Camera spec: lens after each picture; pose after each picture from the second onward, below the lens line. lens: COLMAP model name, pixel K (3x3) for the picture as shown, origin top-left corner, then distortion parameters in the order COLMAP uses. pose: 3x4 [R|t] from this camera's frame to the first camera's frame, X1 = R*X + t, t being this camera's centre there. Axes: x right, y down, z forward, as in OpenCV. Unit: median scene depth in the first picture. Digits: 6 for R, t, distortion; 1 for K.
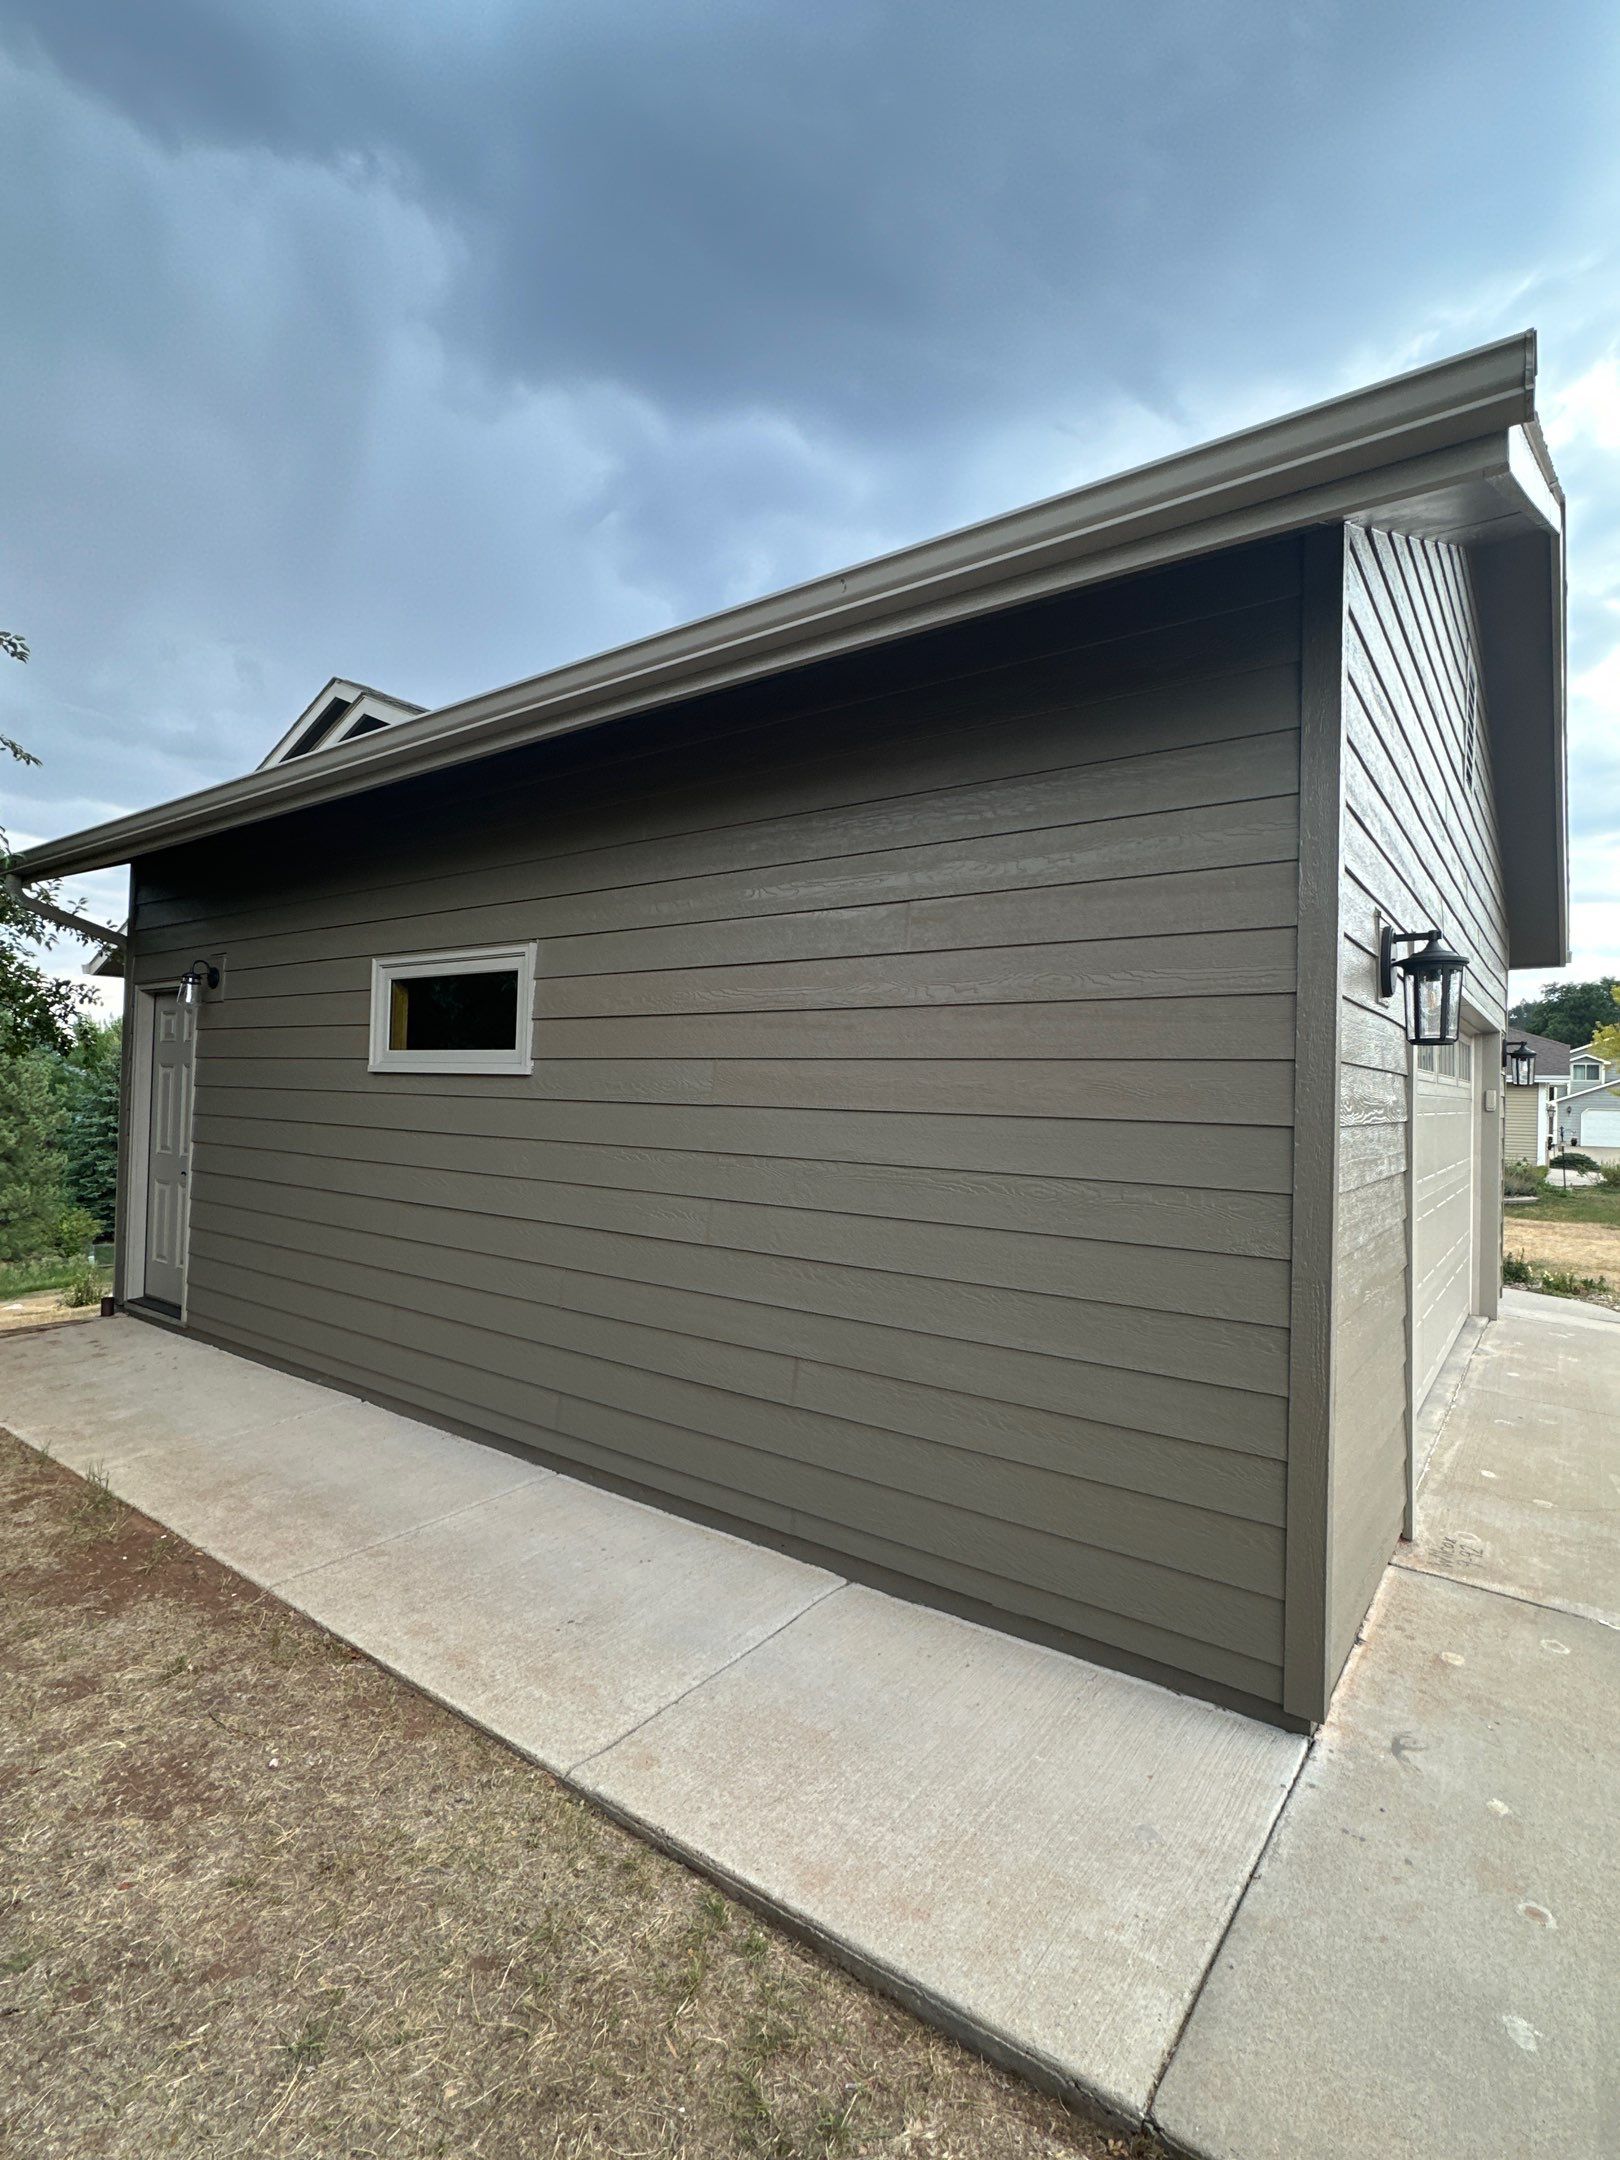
lens RADIAL K [[1047.3, 0, 810.0], [0, 1047.3, 1080.0], [0, 0, 1]] dist [-0.000311, -0.000590]
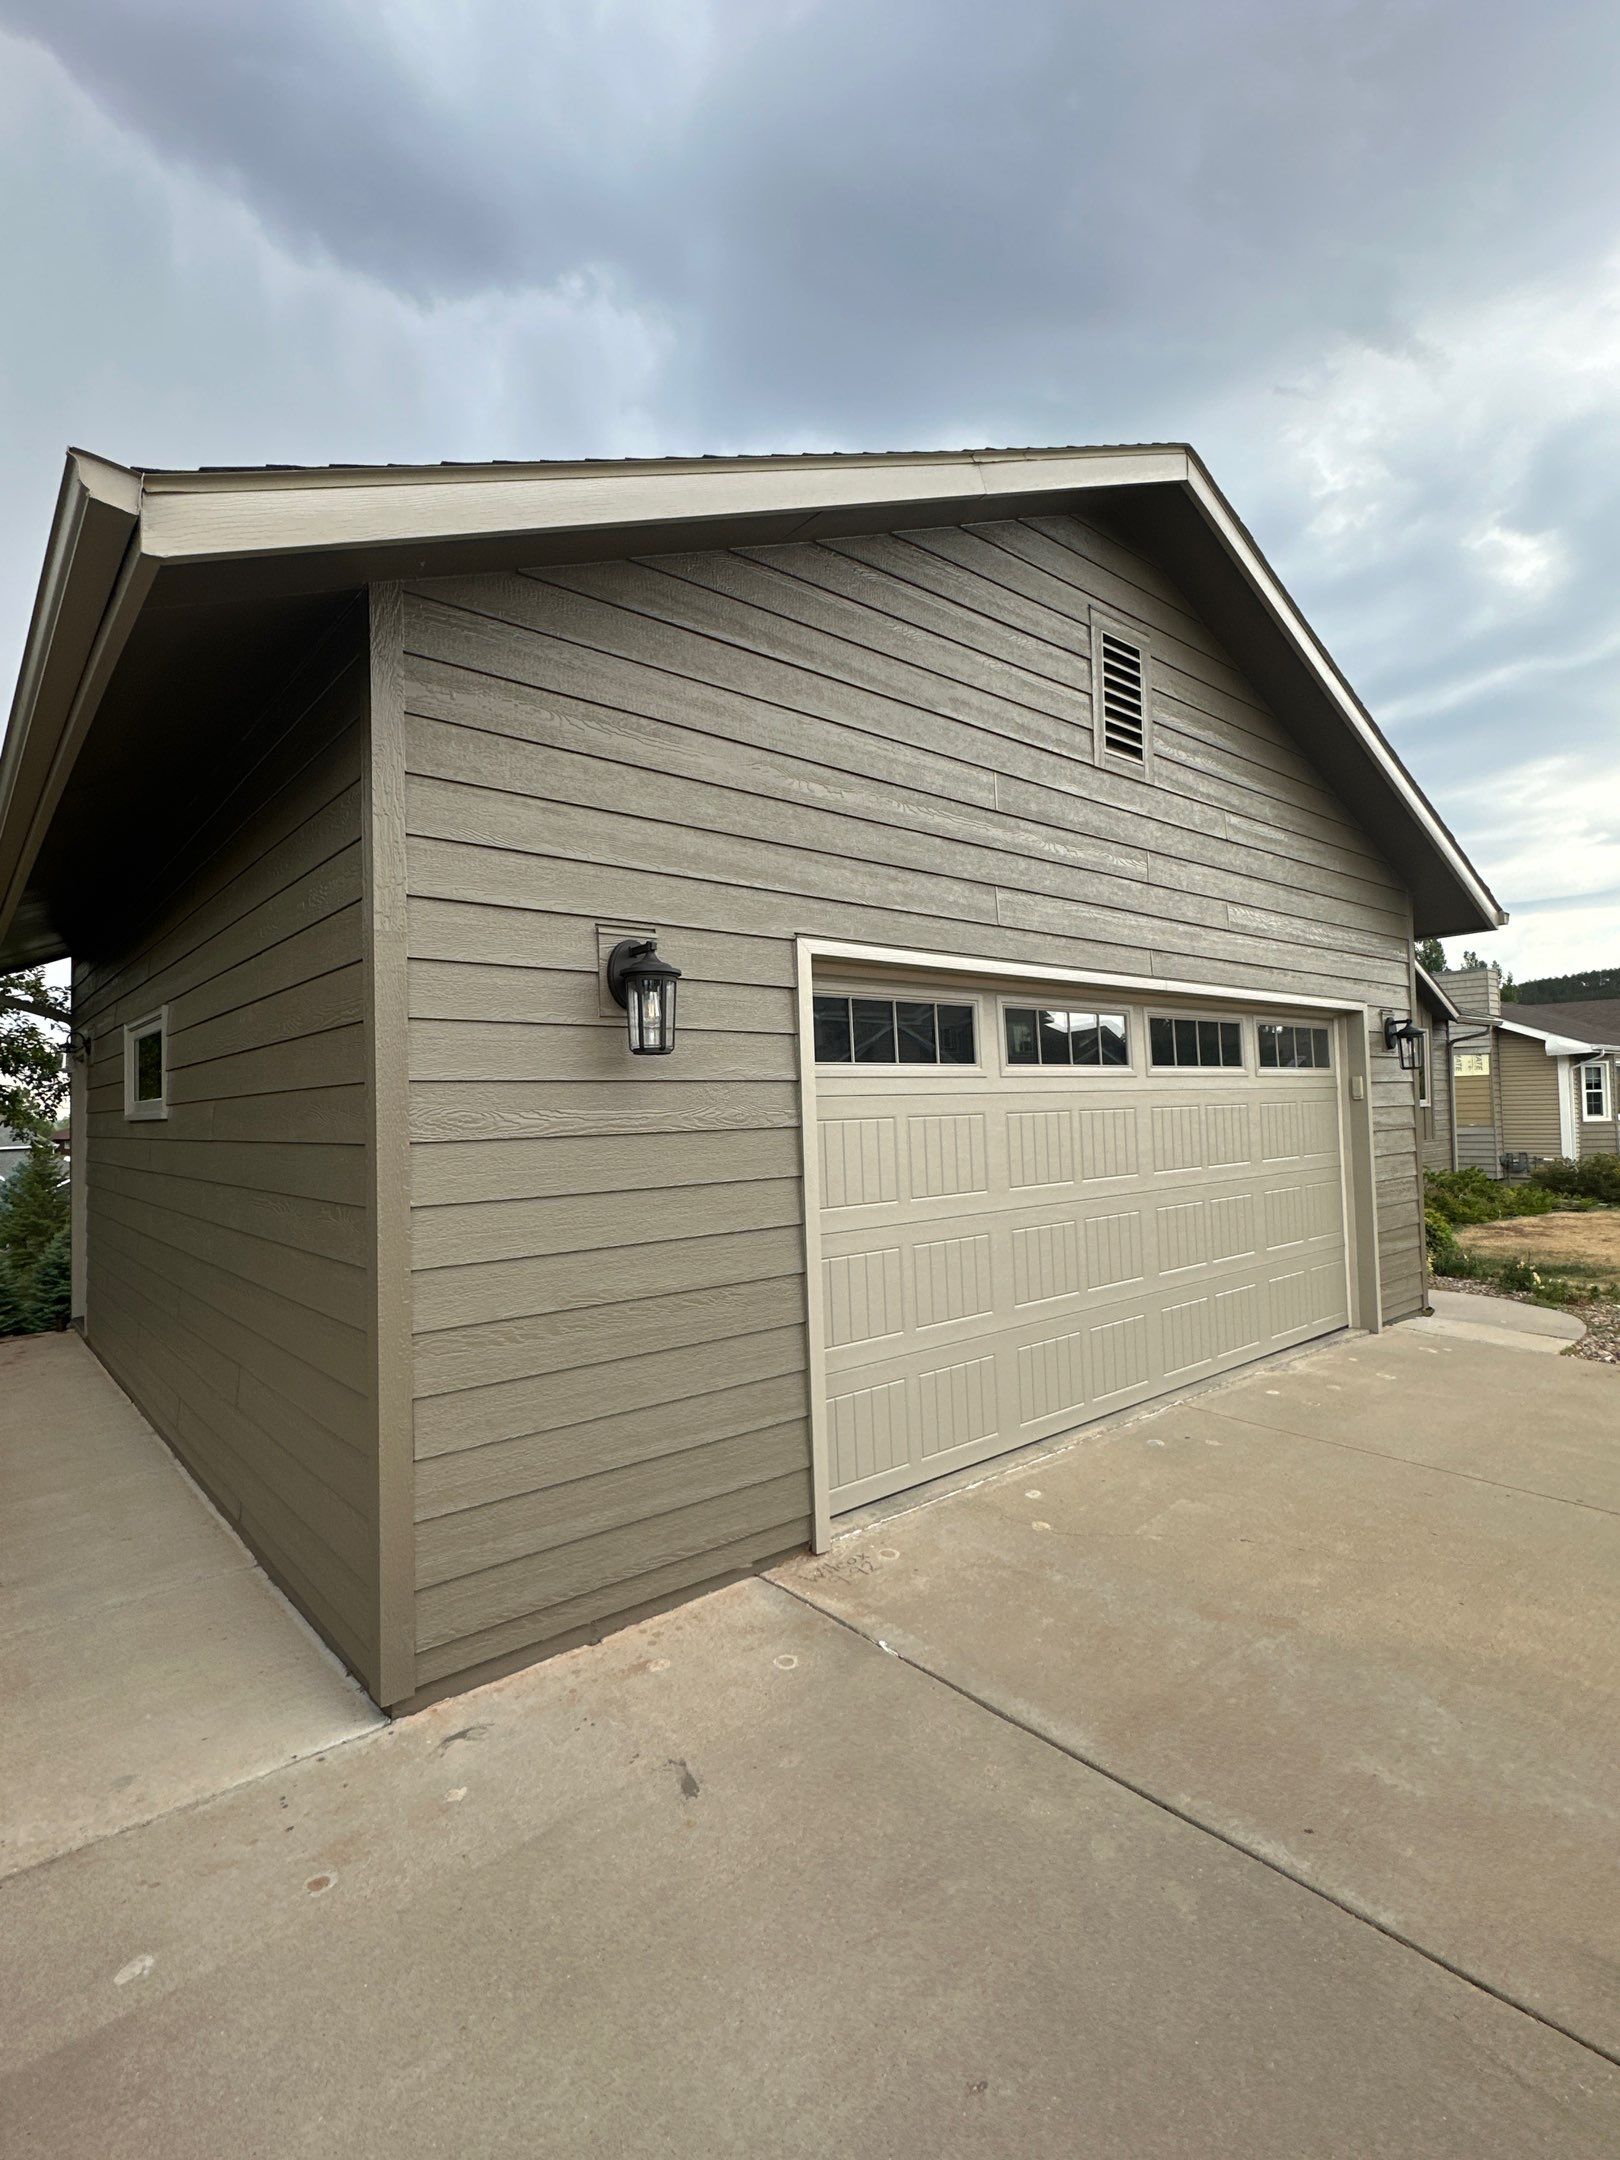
lens RADIAL K [[1047.3, 0, 810.0], [0, 1047.3, 1080.0], [0, 0, 1]] dist [-0.000311, -0.000590]
pose [[0.972818, -0.056364, -0.224608, 0.845910], [0.051650, 0.998305, -0.026813, 0.023926], [0.225738, 0.014483, 0.974080, 0.040470]]
